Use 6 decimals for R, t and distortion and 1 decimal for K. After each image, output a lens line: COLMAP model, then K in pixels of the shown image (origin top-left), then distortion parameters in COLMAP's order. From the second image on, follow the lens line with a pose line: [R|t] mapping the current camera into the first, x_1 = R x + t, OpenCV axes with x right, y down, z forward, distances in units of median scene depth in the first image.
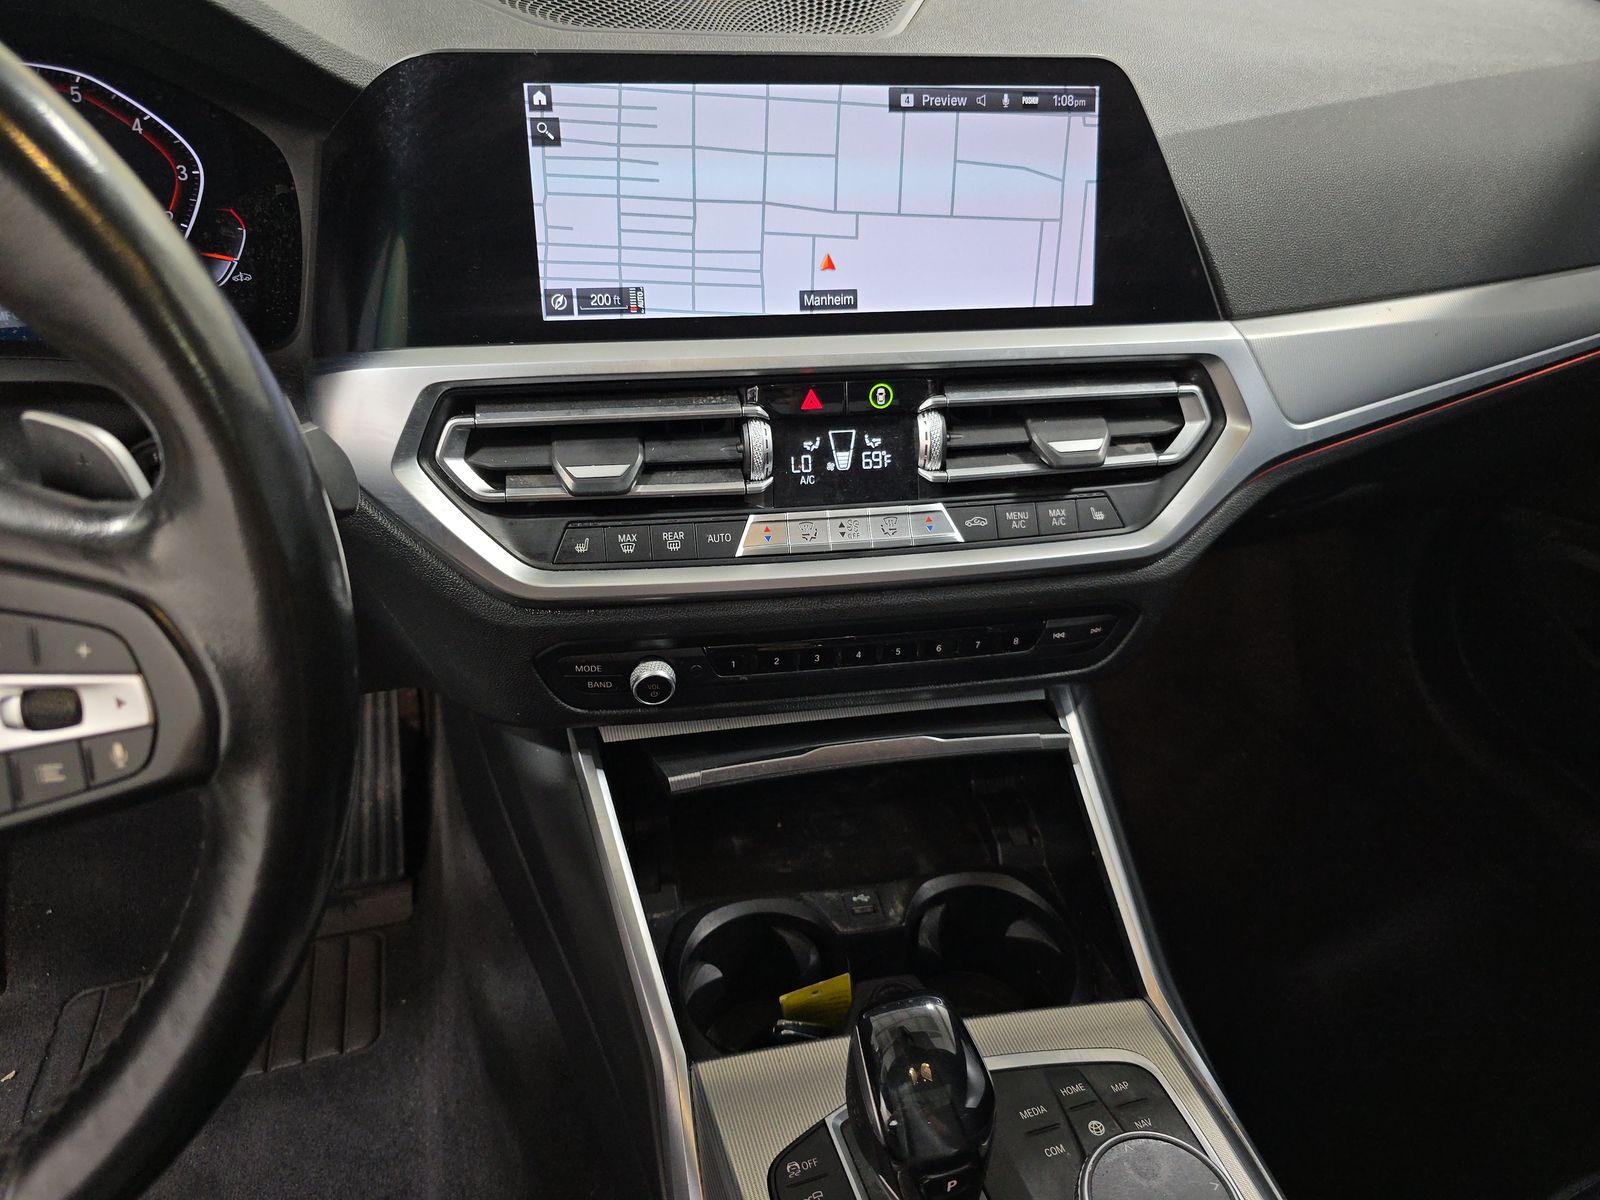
lens RADIAL K [[1115.5, 0, 750.4], [0, 1115.5, 588.7], [0, 0, 1]] dist [0.002676, -0.007378]
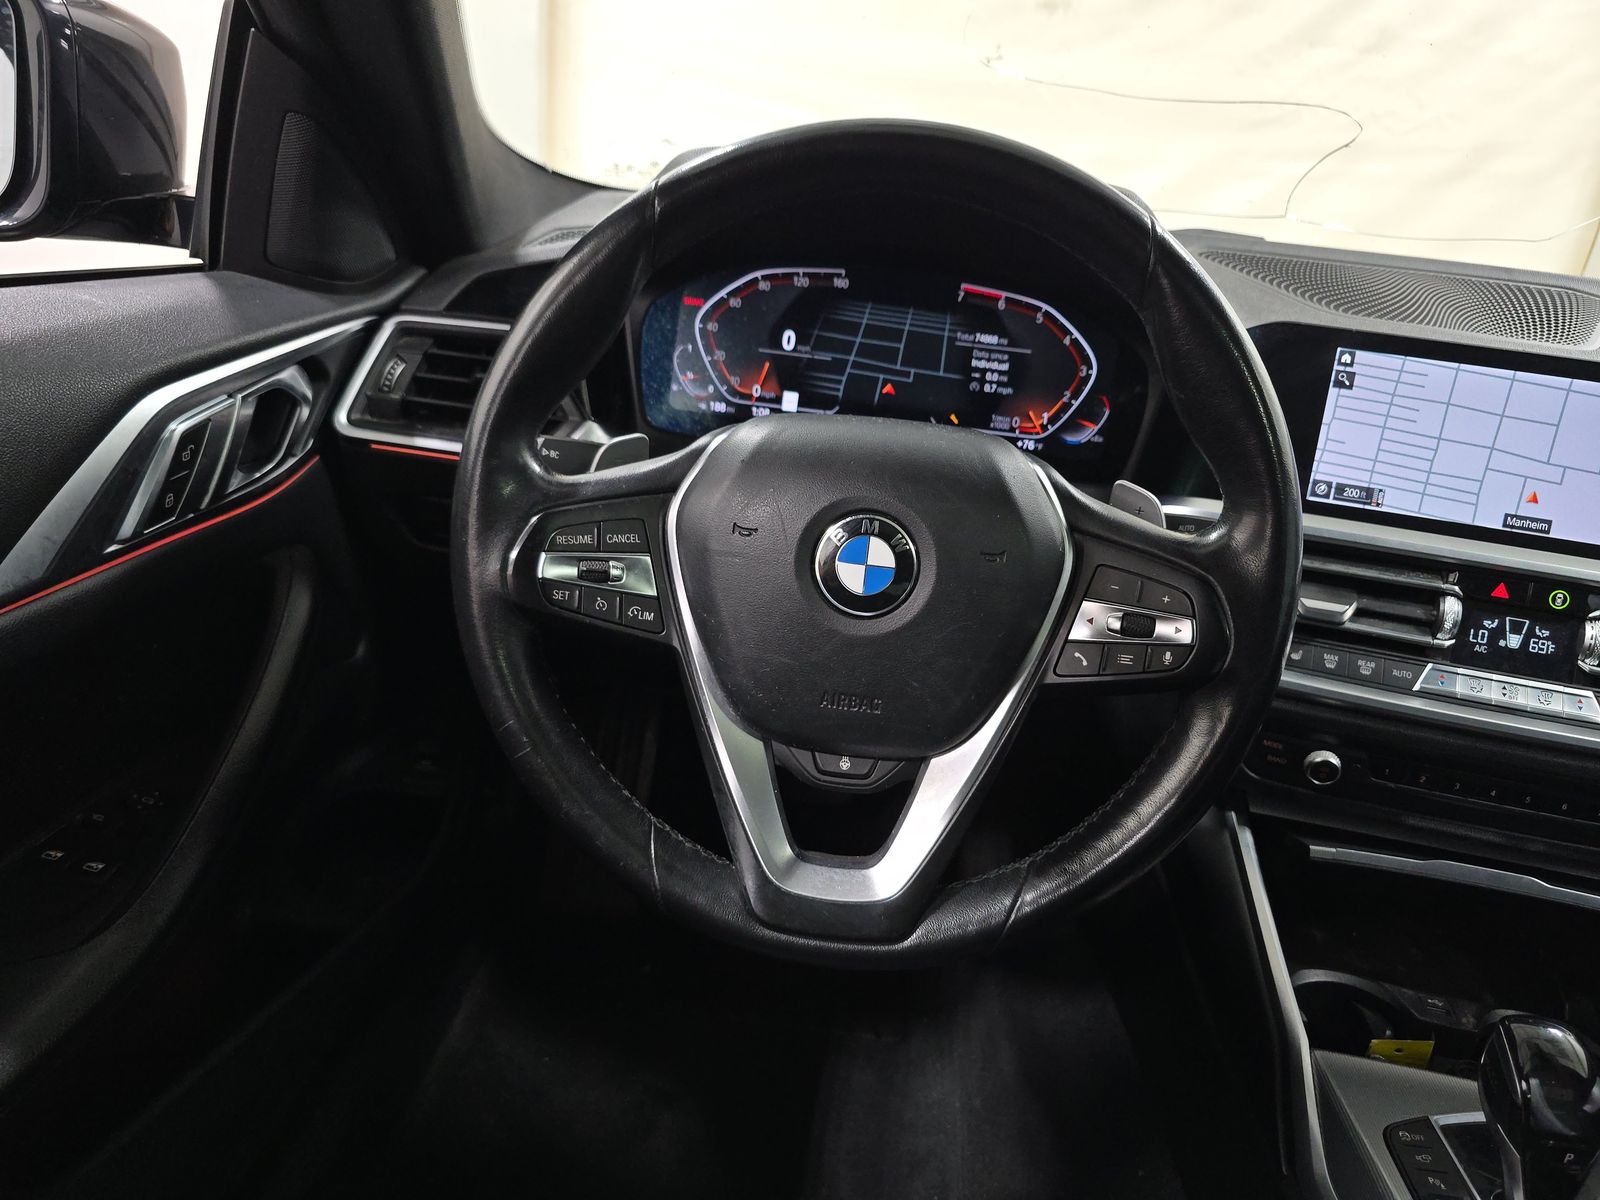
lens RADIAL K [[1069.8, 0, 800.0], [0, 1069.8, 600.0], [0, 0, 1]] dist [0.045928, -0.038960]
pose [[0.921381, 0.213463, -0.324792, -0.299869], [-0.267704, 0.954392, -0.132176, 0.243180], [0.281764, 0.208732, 0.936504, -0.470178]]
